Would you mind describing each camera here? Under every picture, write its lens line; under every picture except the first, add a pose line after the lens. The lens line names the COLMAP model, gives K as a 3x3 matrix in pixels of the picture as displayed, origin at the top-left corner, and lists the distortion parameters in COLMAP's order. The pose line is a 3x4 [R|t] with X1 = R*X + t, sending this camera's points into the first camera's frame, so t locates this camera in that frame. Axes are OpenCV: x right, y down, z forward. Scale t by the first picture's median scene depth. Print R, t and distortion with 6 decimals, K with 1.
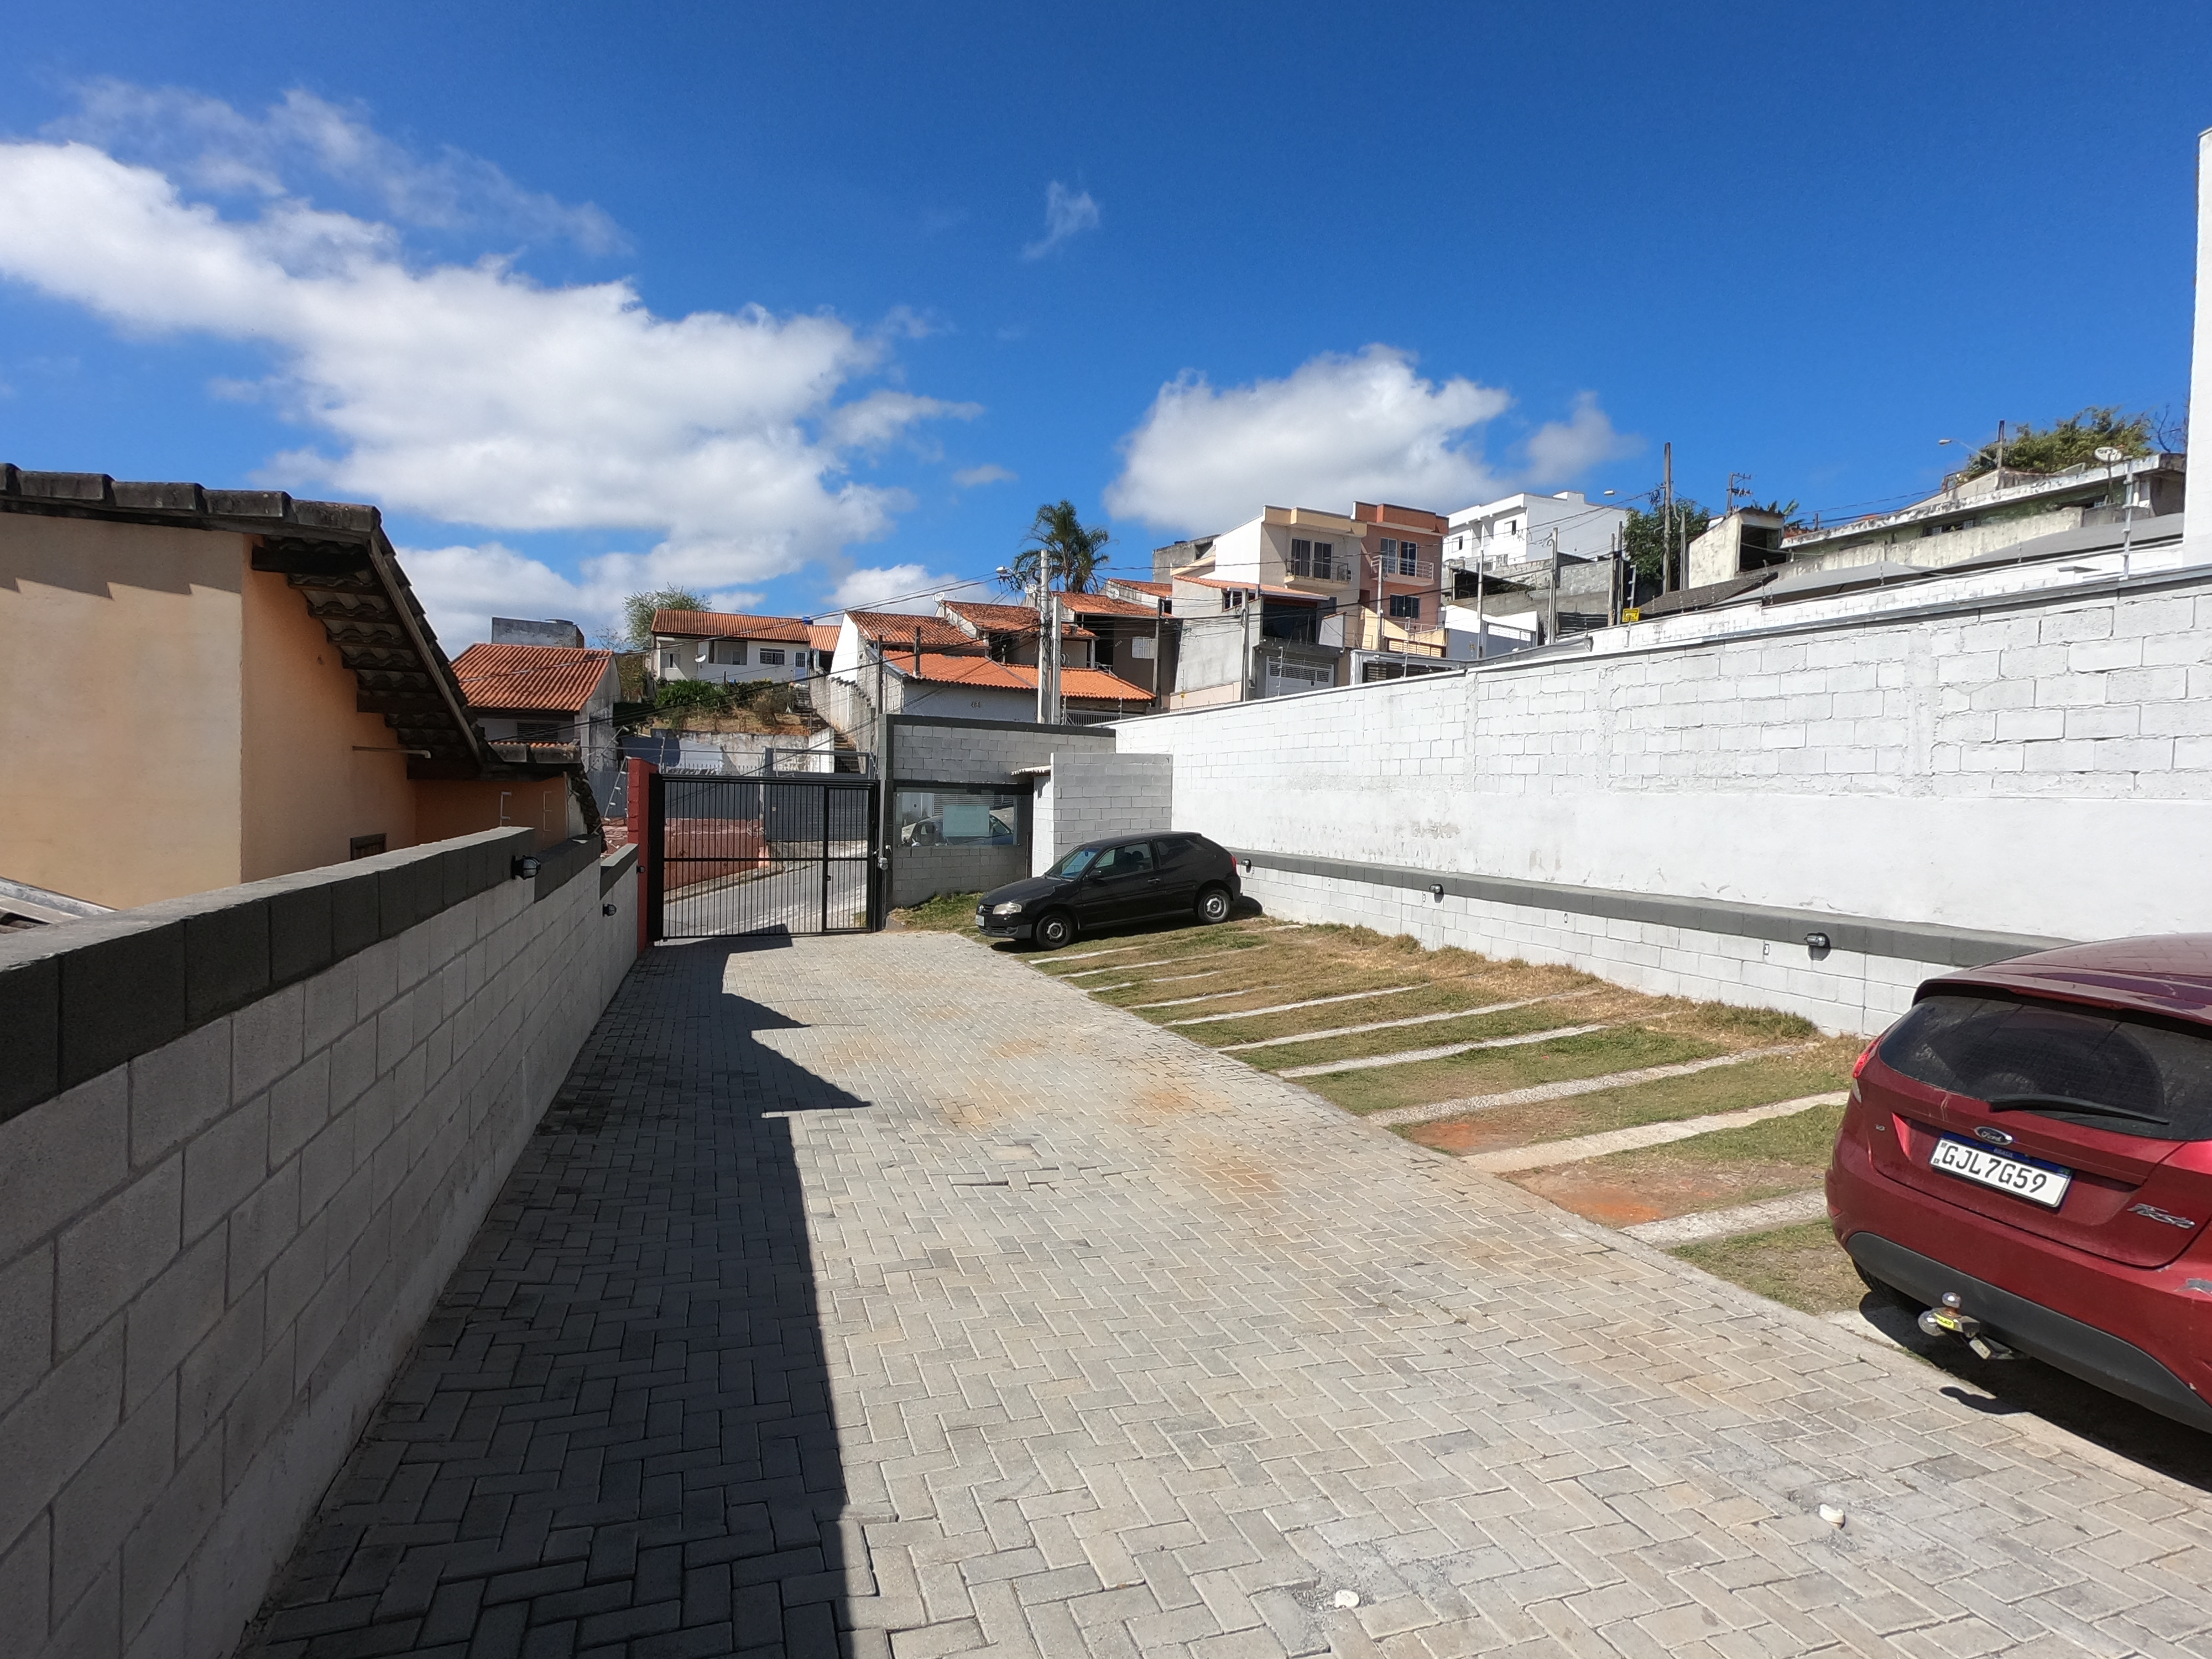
lens RADIAL K [[1106.3, 0, 1094.3], [0, 1106.3, 827.9], [0, 0, 1]] dist [0.003694, -0.000537]
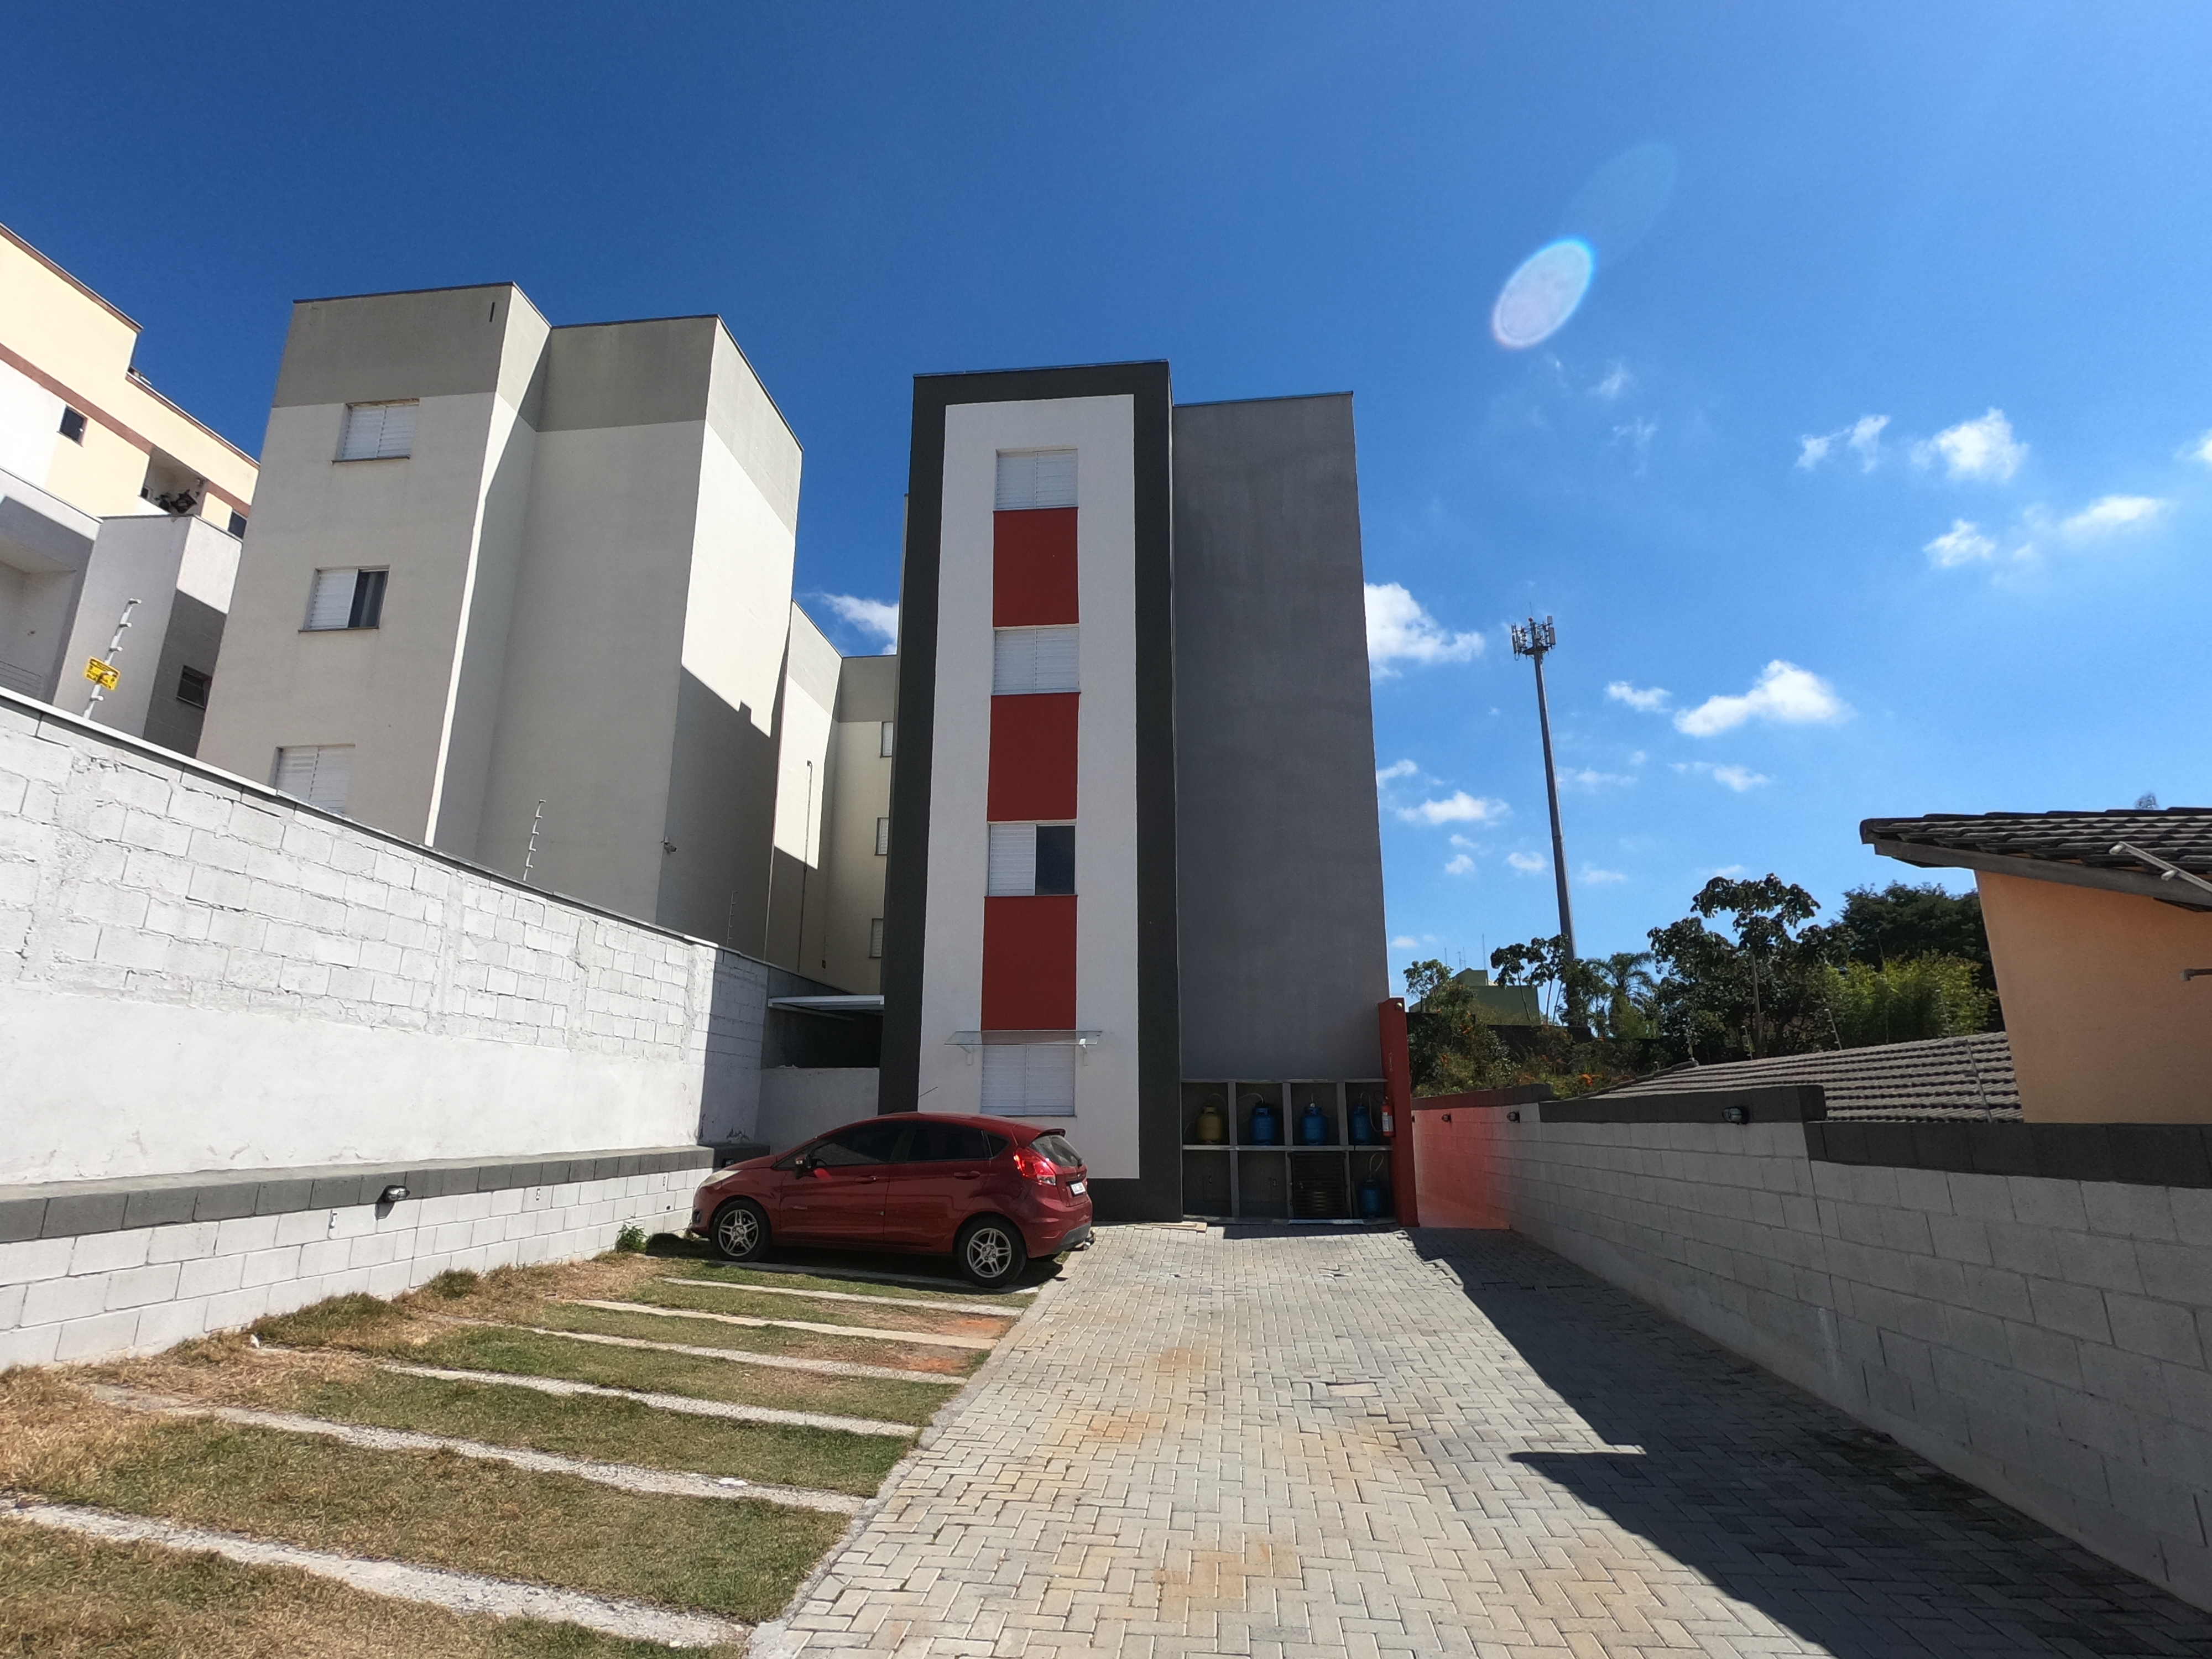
lens RADIAL K [[1106.3, 0, 1094.3], [0, 1106.3, 827.9], [0, 0, 1]] dist [0.003694, -0.000537]
pose [[-0.900124, 0.080775, 0.428080, -0.128522], [-0.015649, 0.976030, -0.217072, -0.000643], [-0.435353, -0.202091, -0.877284, 0.787533]]
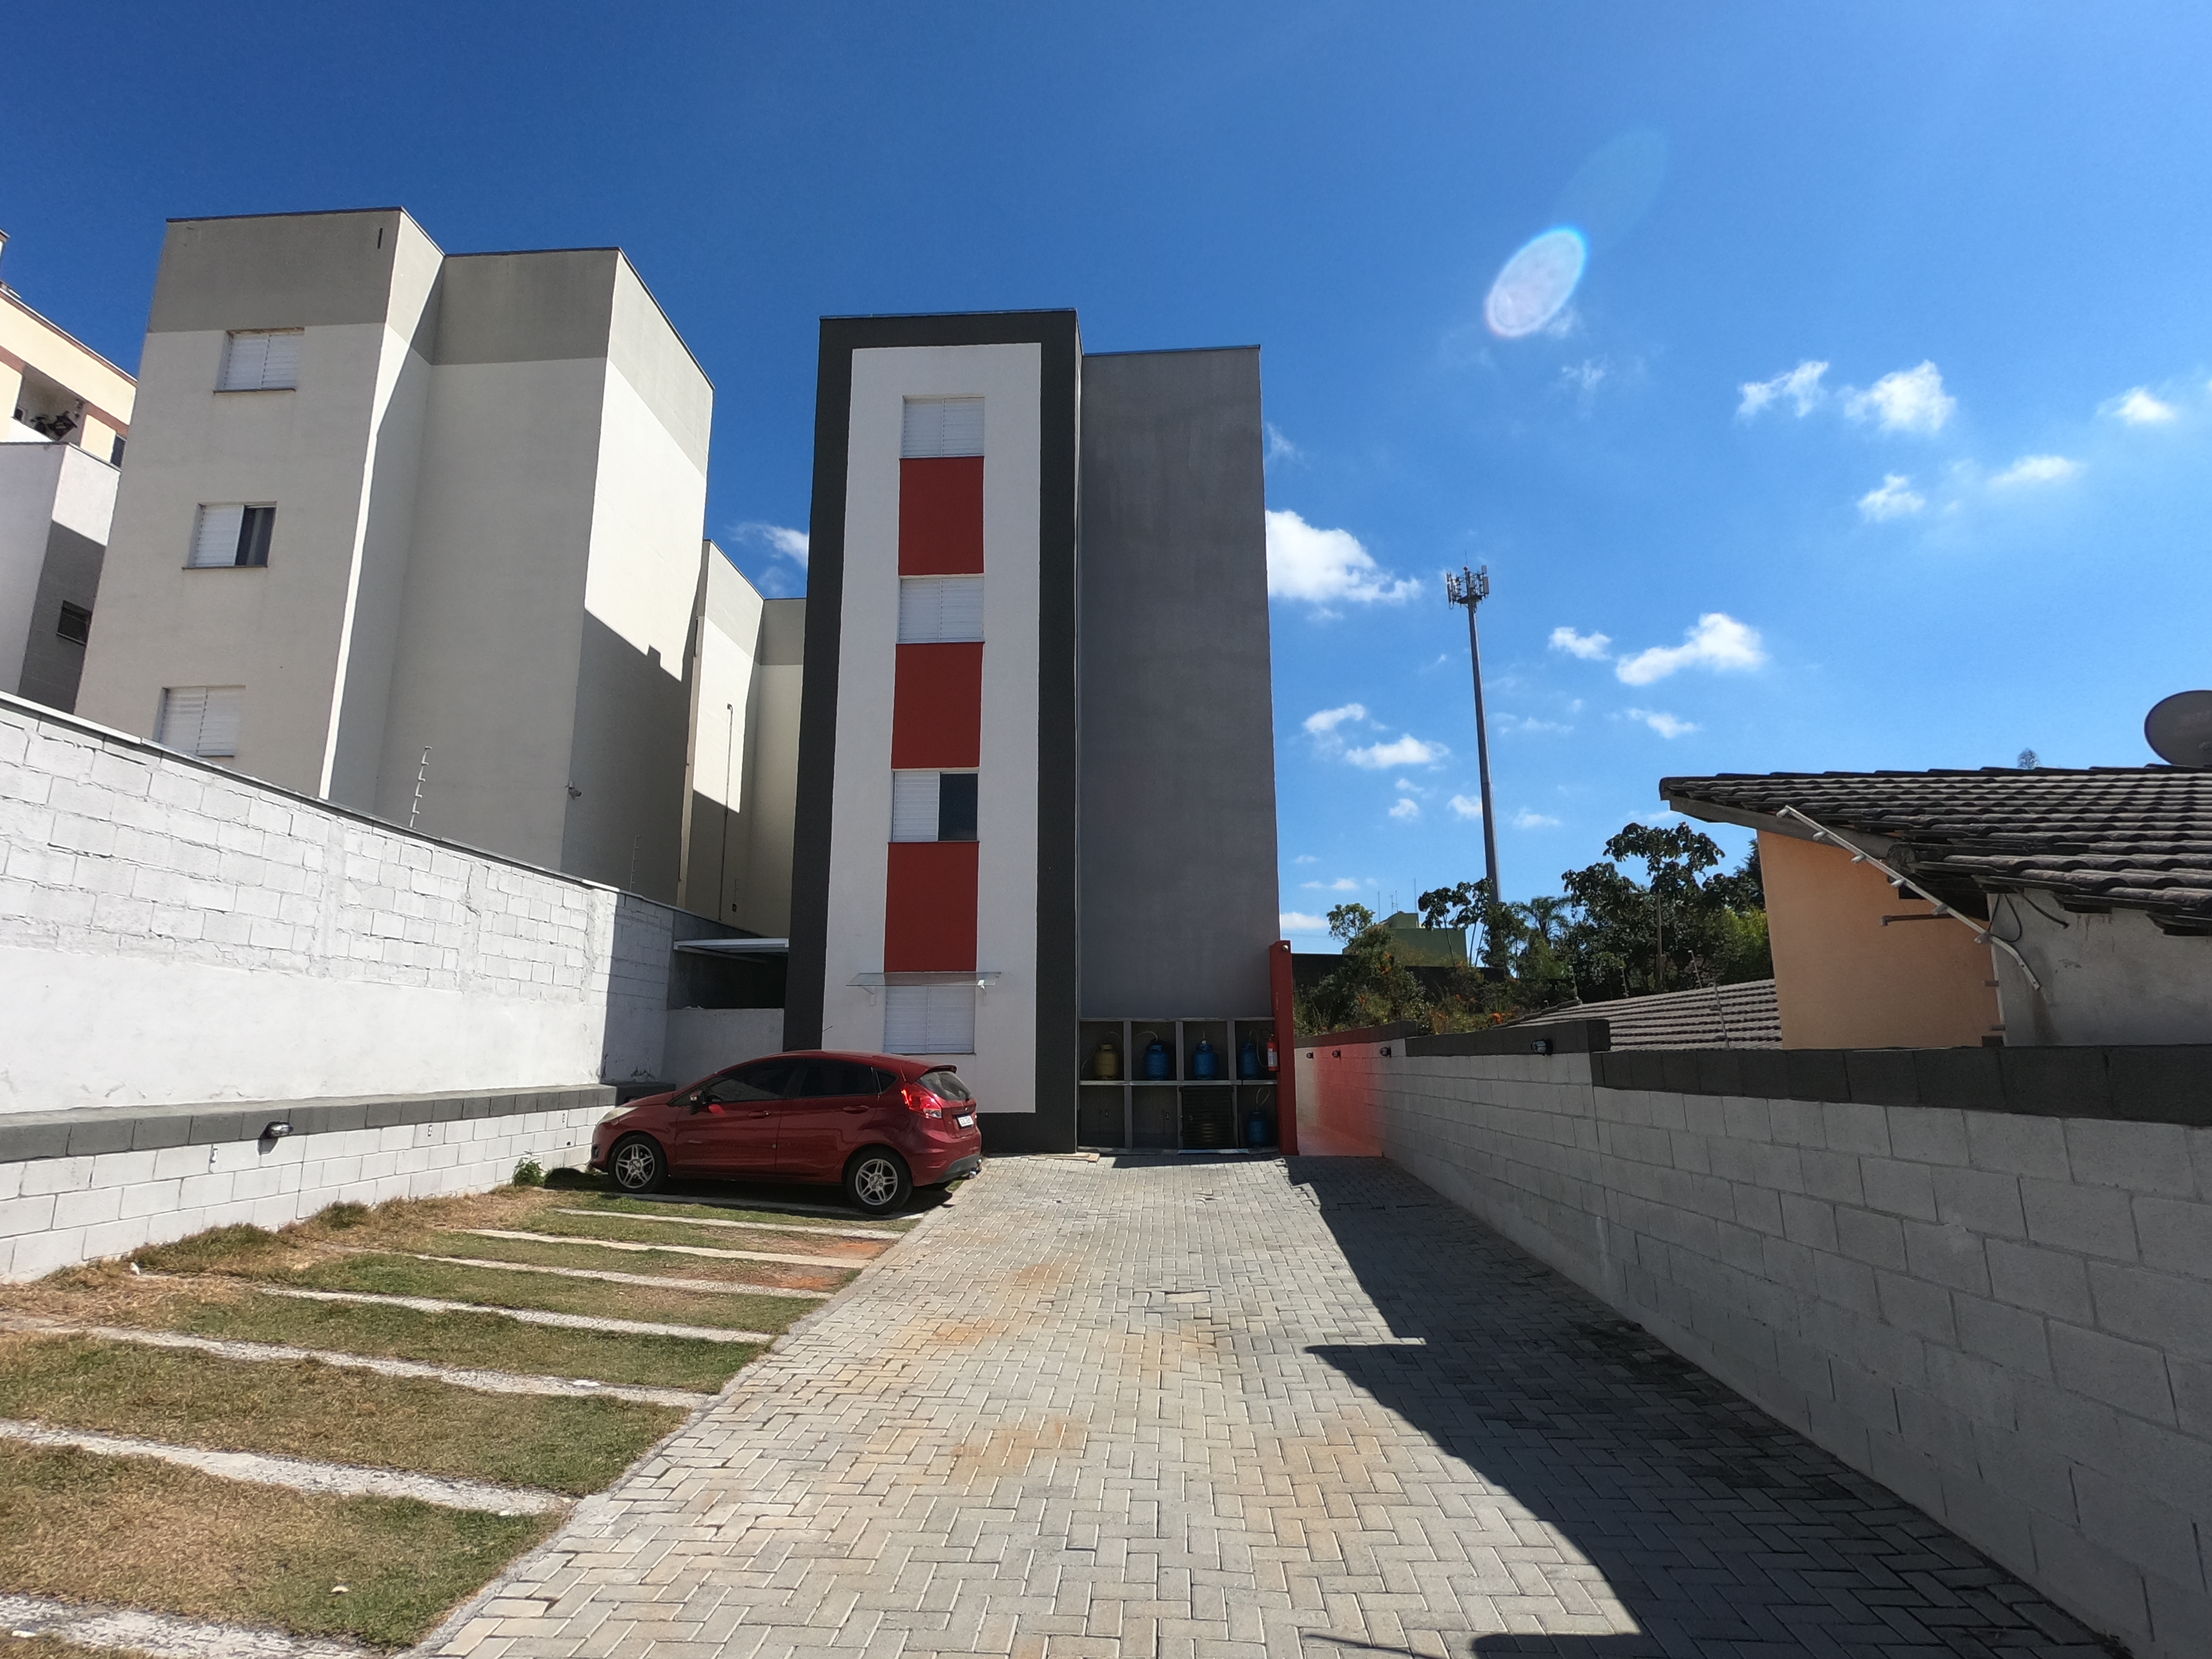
lens RADIAL K [[1106.3, 0, 1094.3], [0, 1106.3, 827.9], [0, 0, 1]] dist [0.003694, -0.000537]
pose [[-0.920876, 0.054864, 0.385976, -0.169355], [-0.011480, 0.985803, -0.167515, 0.000159], [-0.389687, -0.158691, -0.907172, 0.794919]]
